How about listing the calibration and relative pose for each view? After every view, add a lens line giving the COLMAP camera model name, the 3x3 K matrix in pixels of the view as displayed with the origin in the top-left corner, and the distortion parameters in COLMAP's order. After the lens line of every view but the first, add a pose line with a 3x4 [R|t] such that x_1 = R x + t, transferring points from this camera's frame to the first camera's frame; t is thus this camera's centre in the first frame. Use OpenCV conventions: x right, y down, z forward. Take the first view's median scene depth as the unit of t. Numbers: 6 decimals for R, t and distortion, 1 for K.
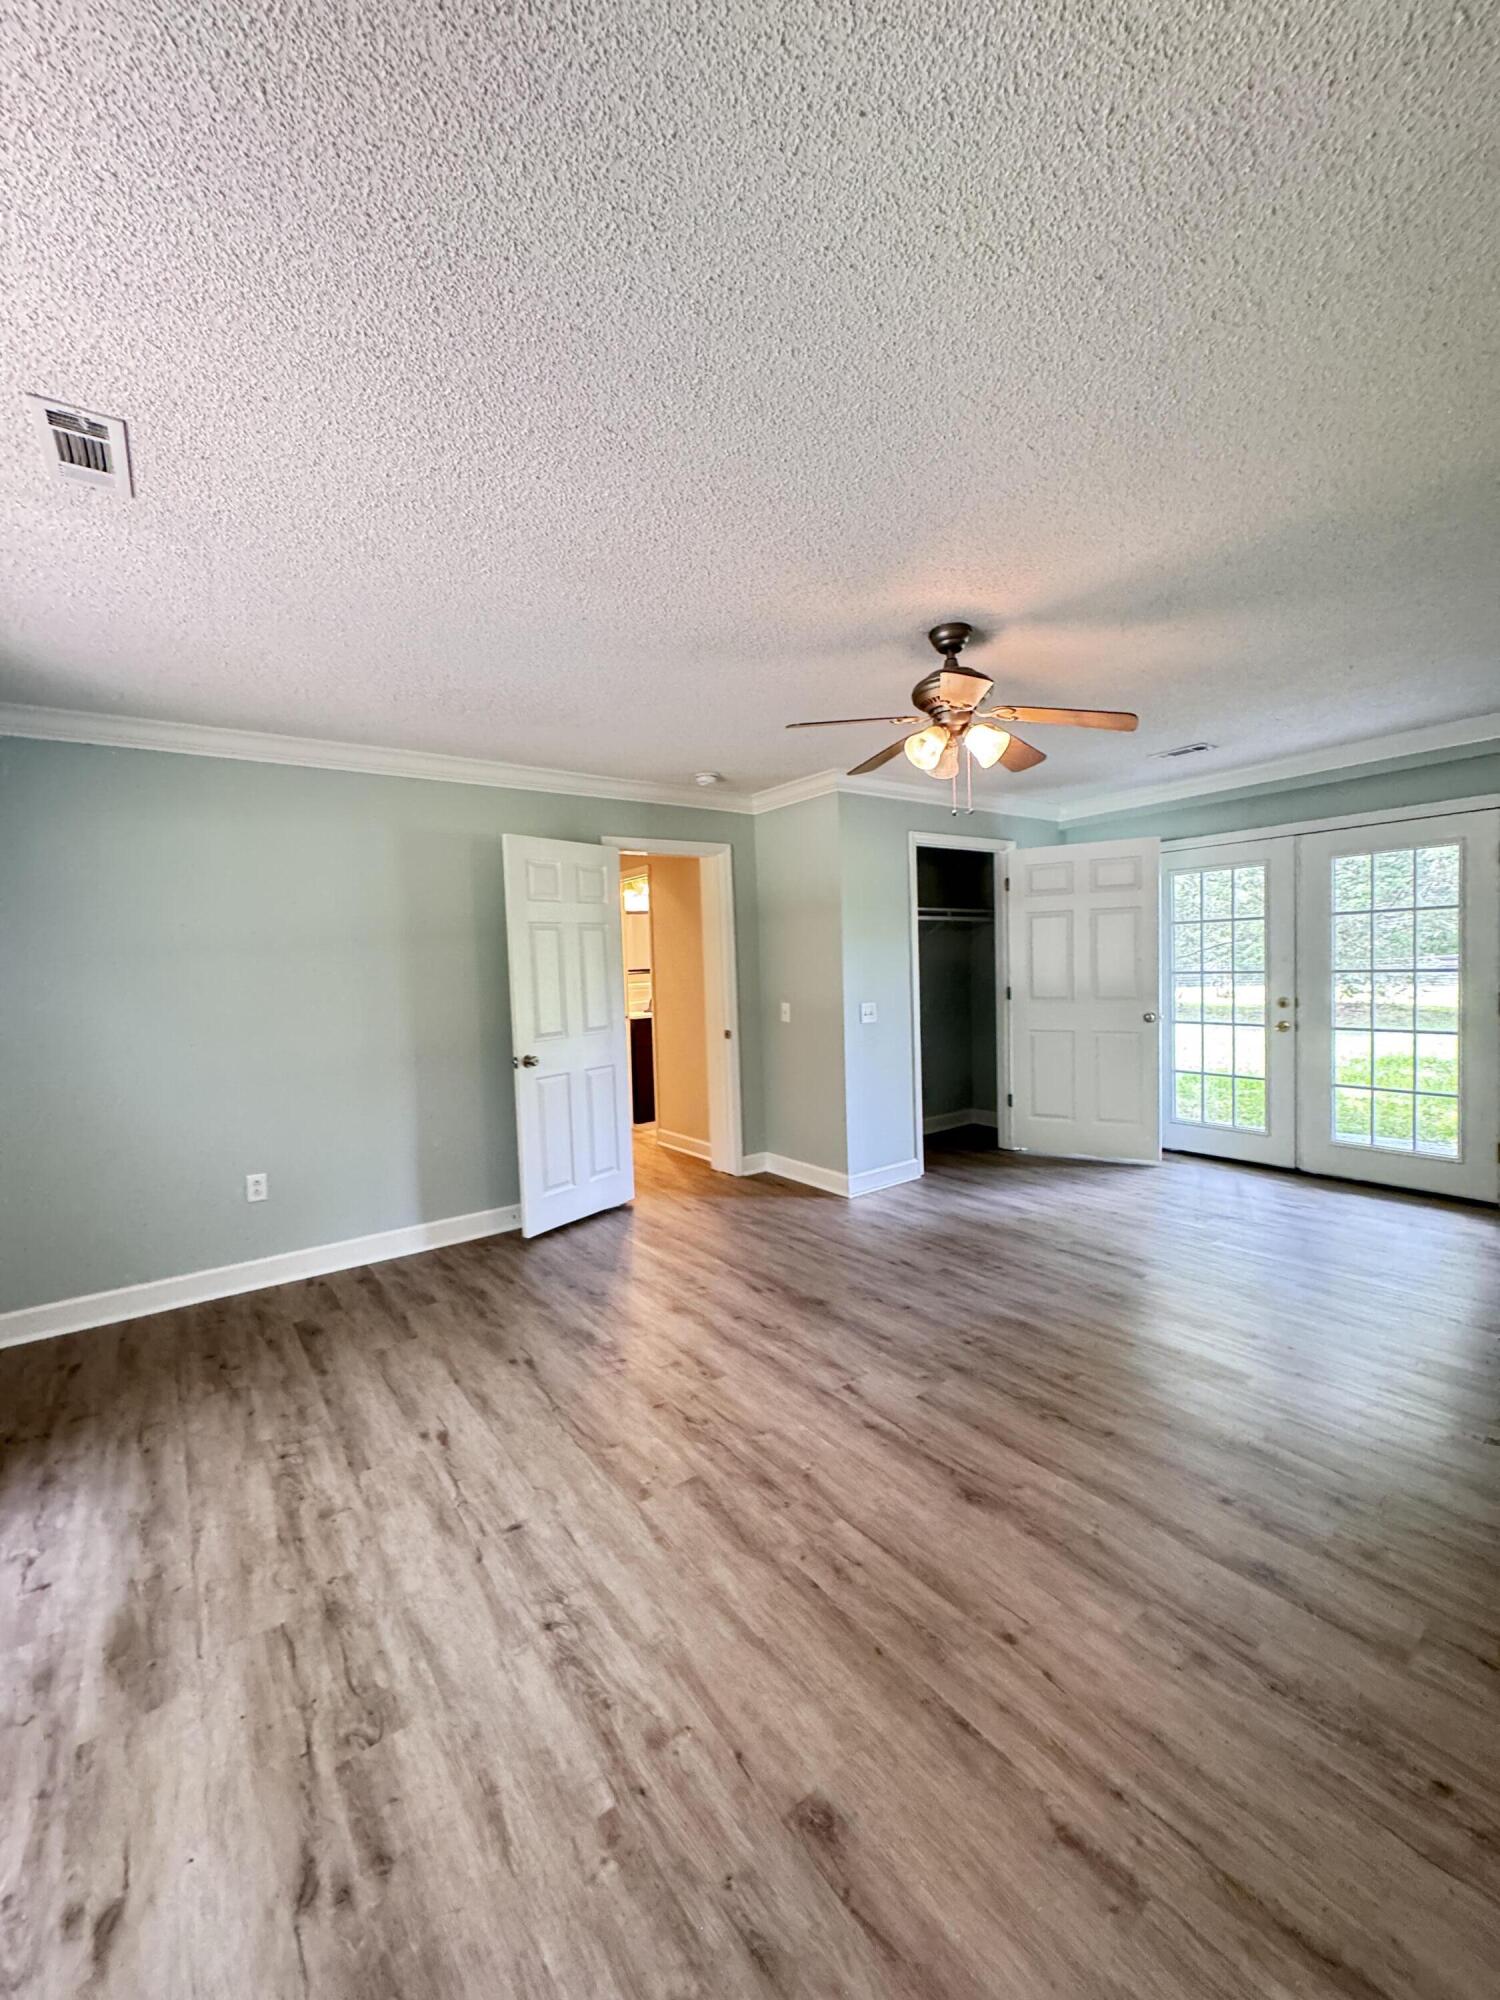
lens RADIAL K [[792.7, 0, 753.4], [0, 792.7, 1000.0], [0, 0, 1]] dist [-0.002488, 0.000672]
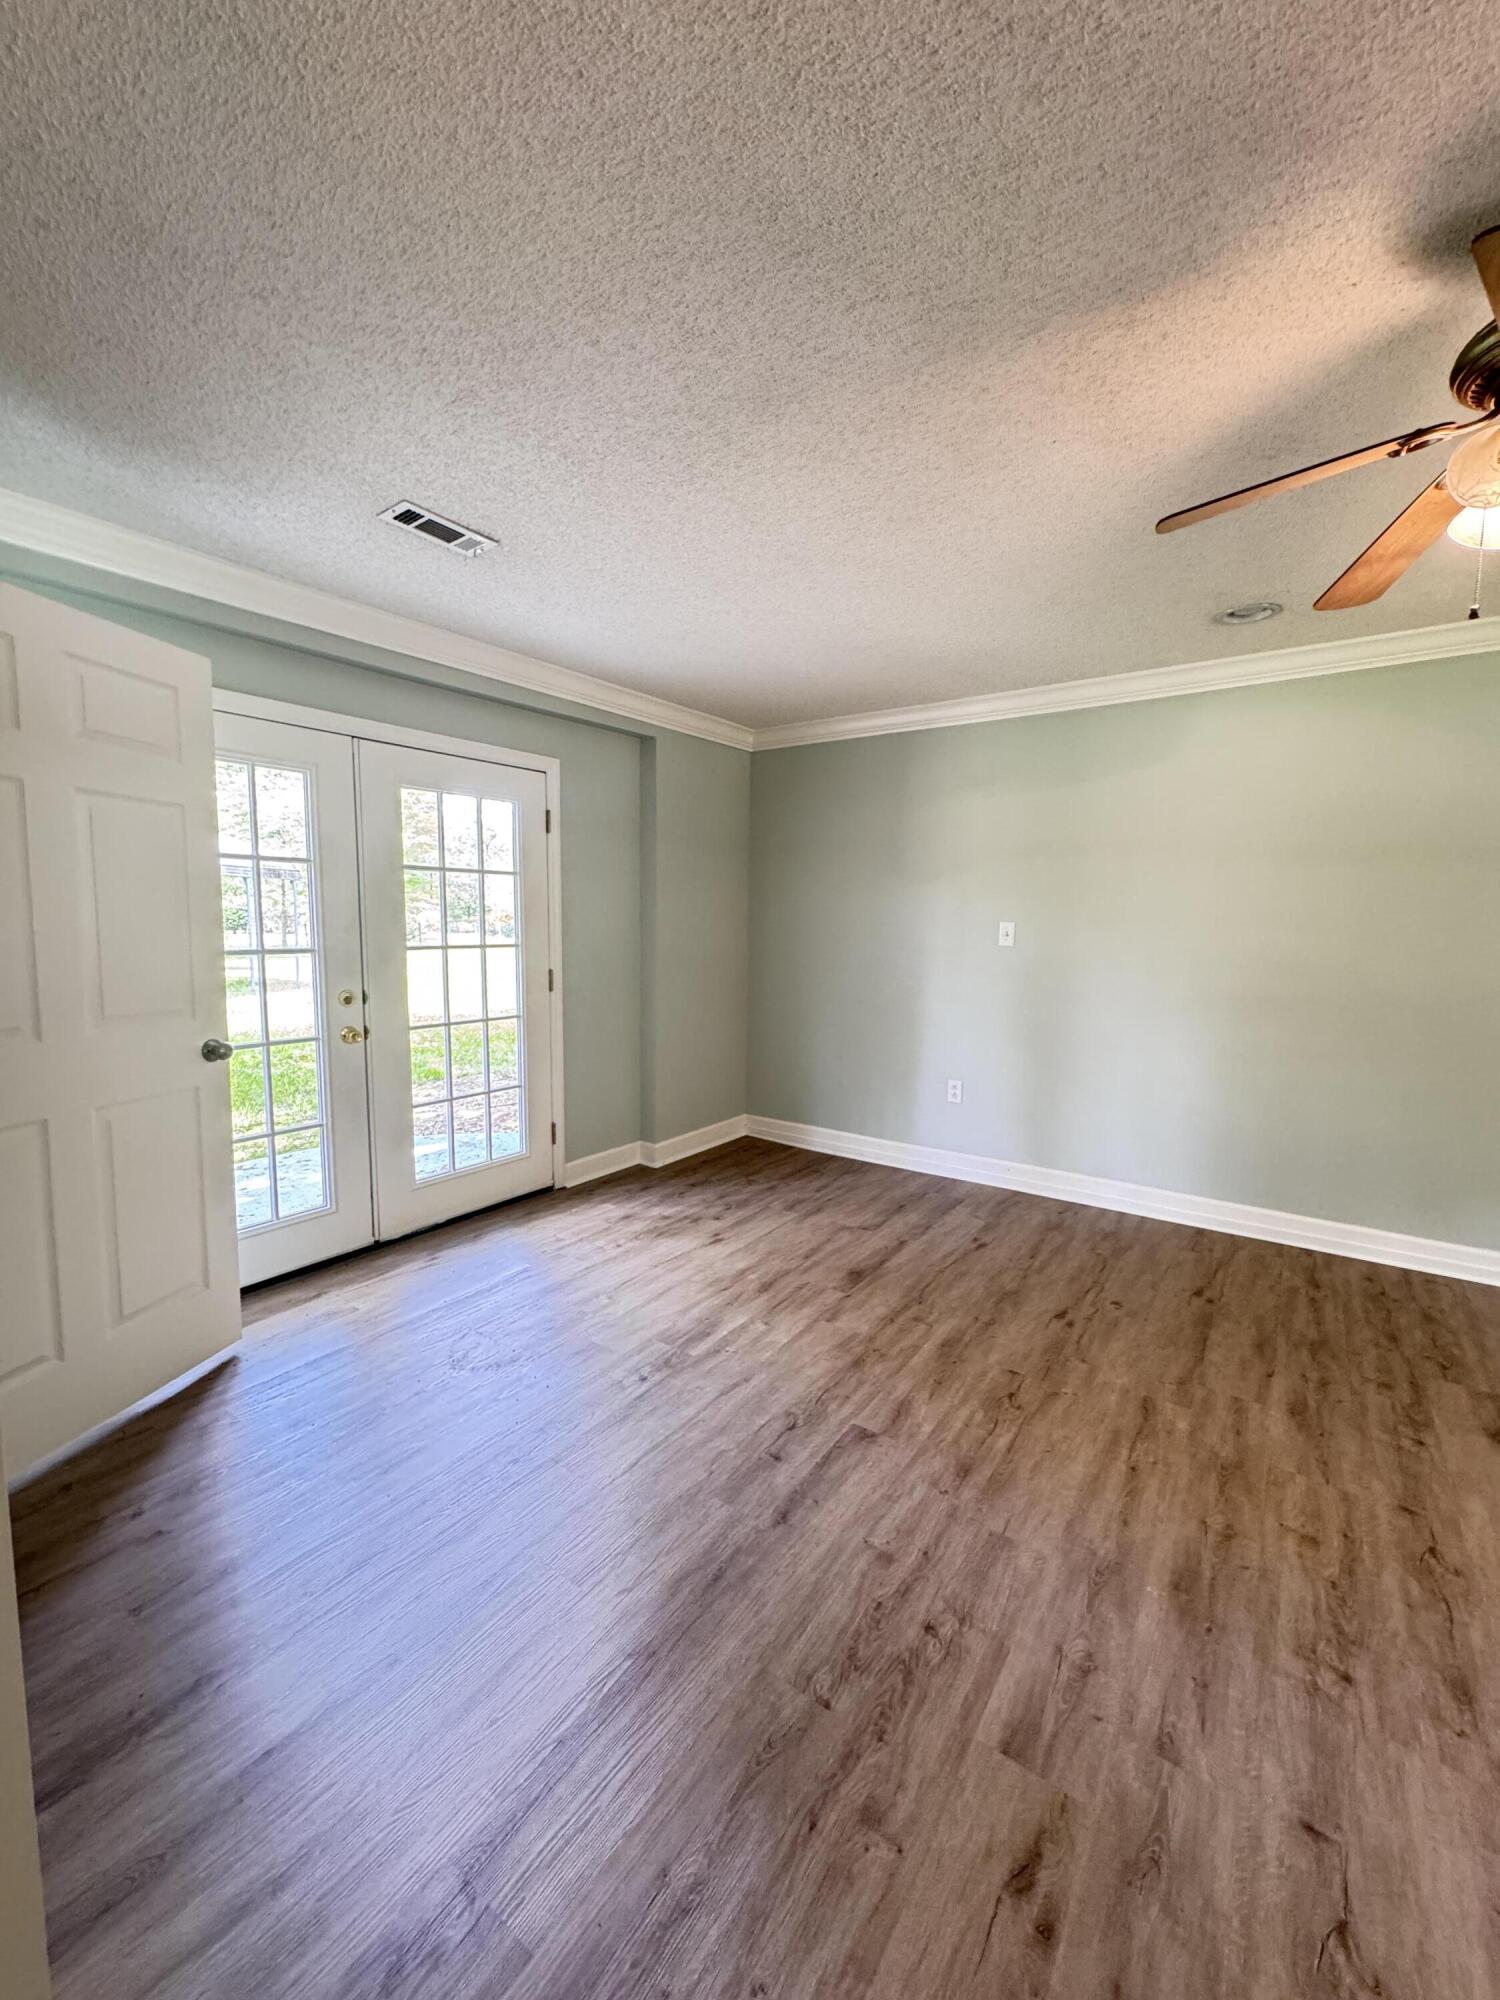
lens RADIAL K [[792.7, 0, 752.8], [0, 792.7, 999.3], [0, 0, 1]] dist [-0.002488, 0.000672]
pose [[-0.309462, -0.064315, 0.948734, -0.059252], [0.044024, 0.995671, 0.081857, -0.052889], [-0.949892, 0.067099, -0.305291, 1.406819]]
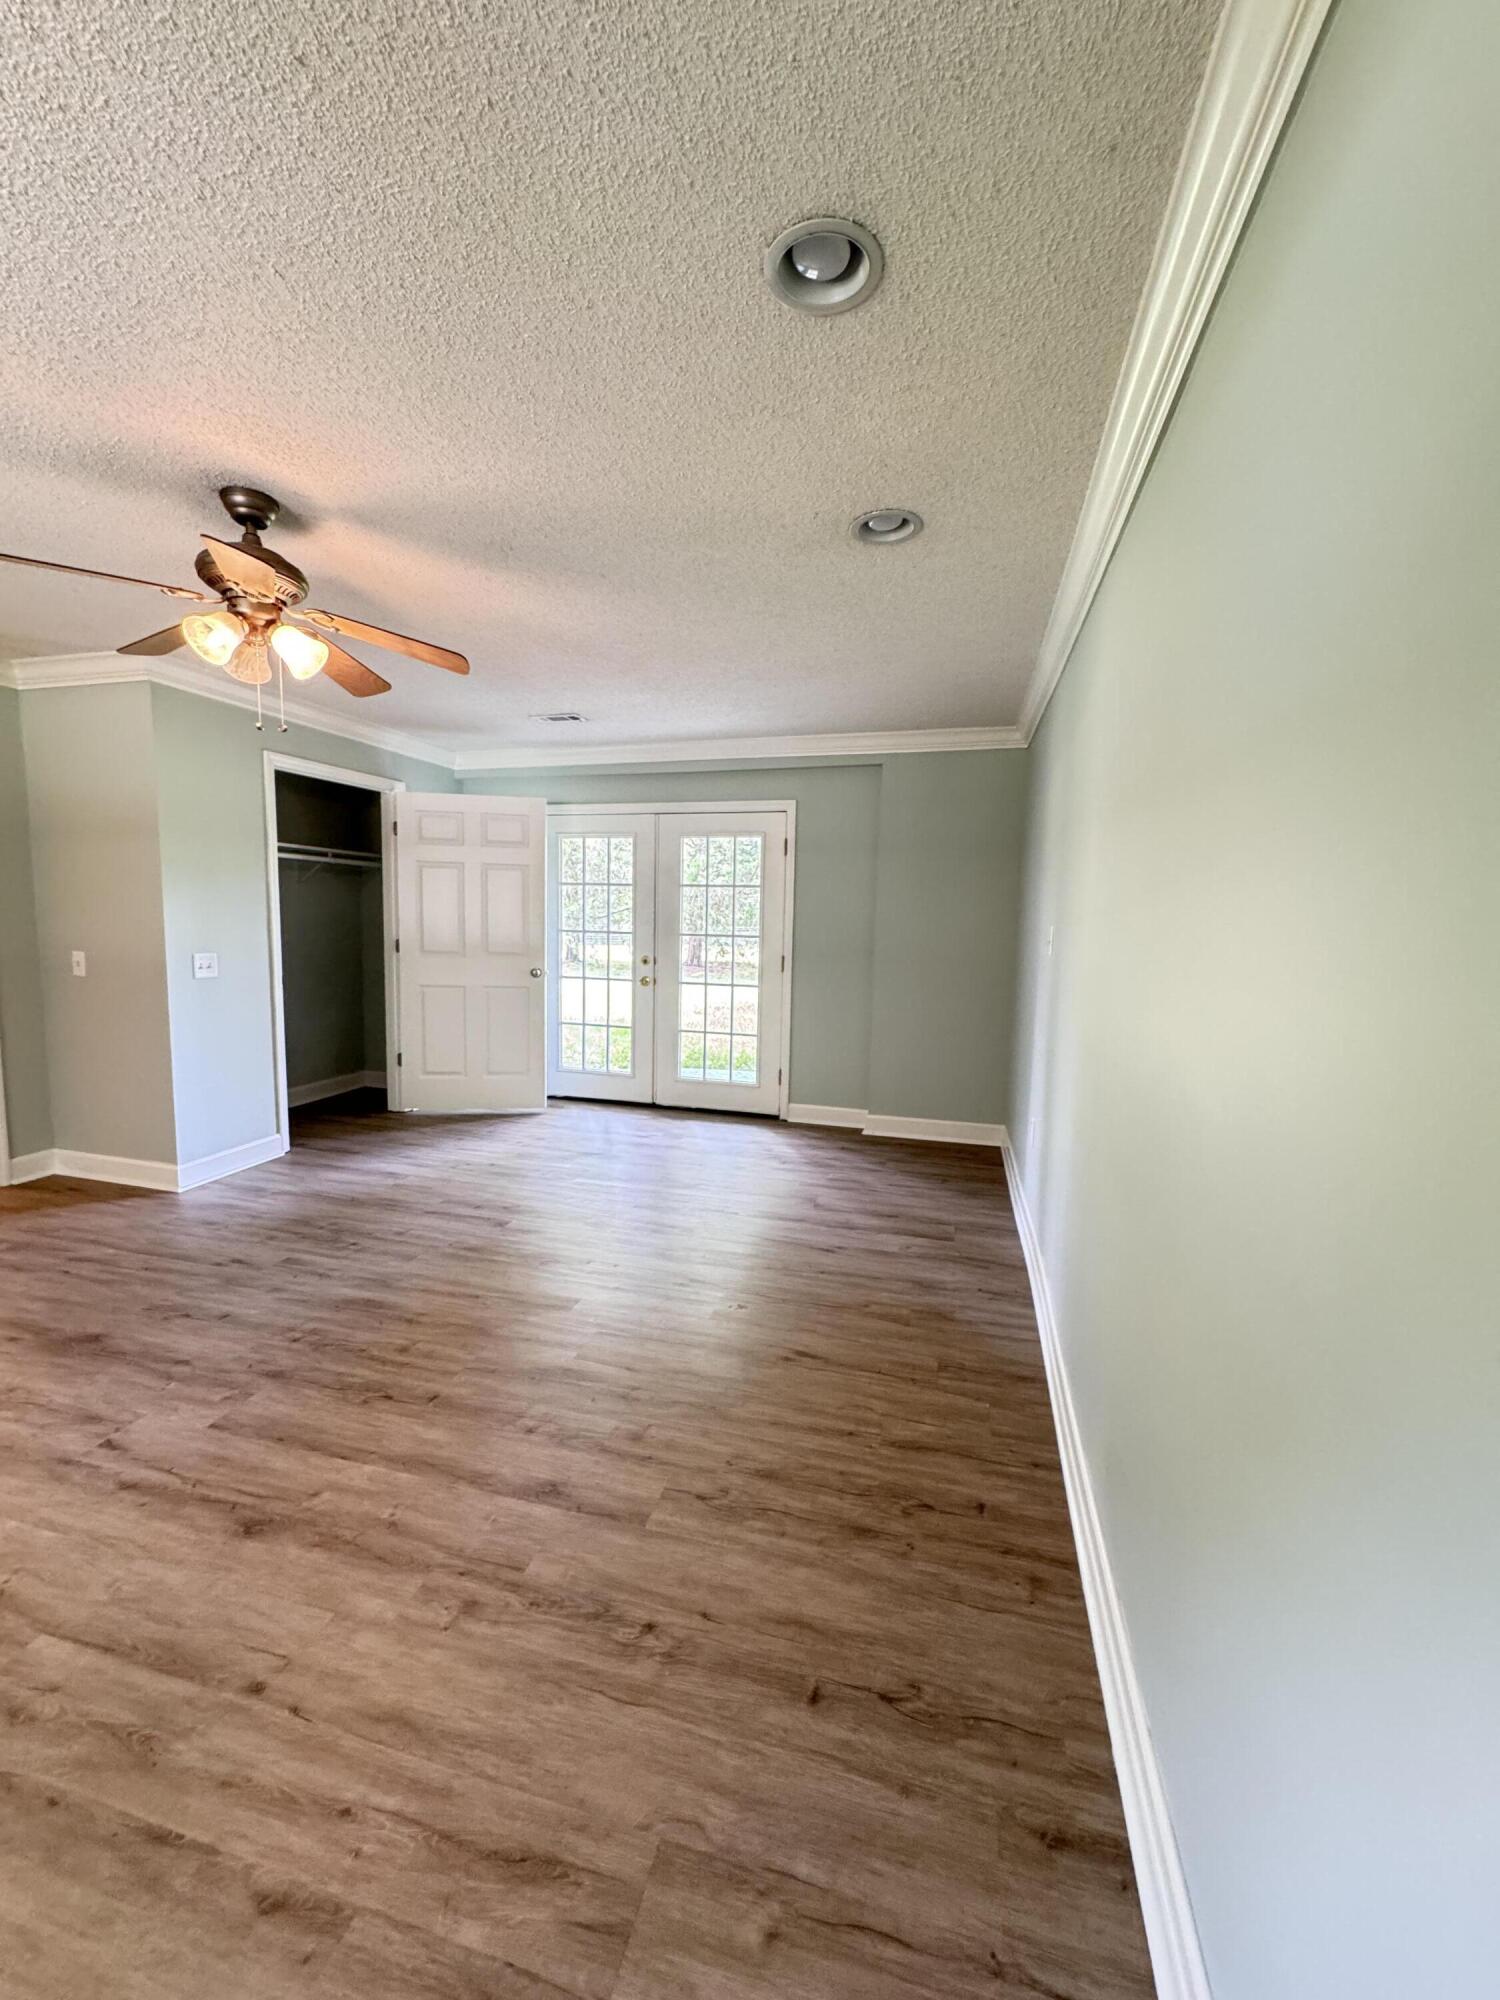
lens RADIAL K [[792.7, 0, 752.0], [0, 792.7, 999.3], [0, 0, 1]] dist [-0.002488, 0.000672]
pose [[0.780730, -0.016641, 0.624647, 0.116816], [-0.018906, 0.998559, 0.050233, -0.001037], [-0.624583, -0.051028, 0.779290, 0.012388]]
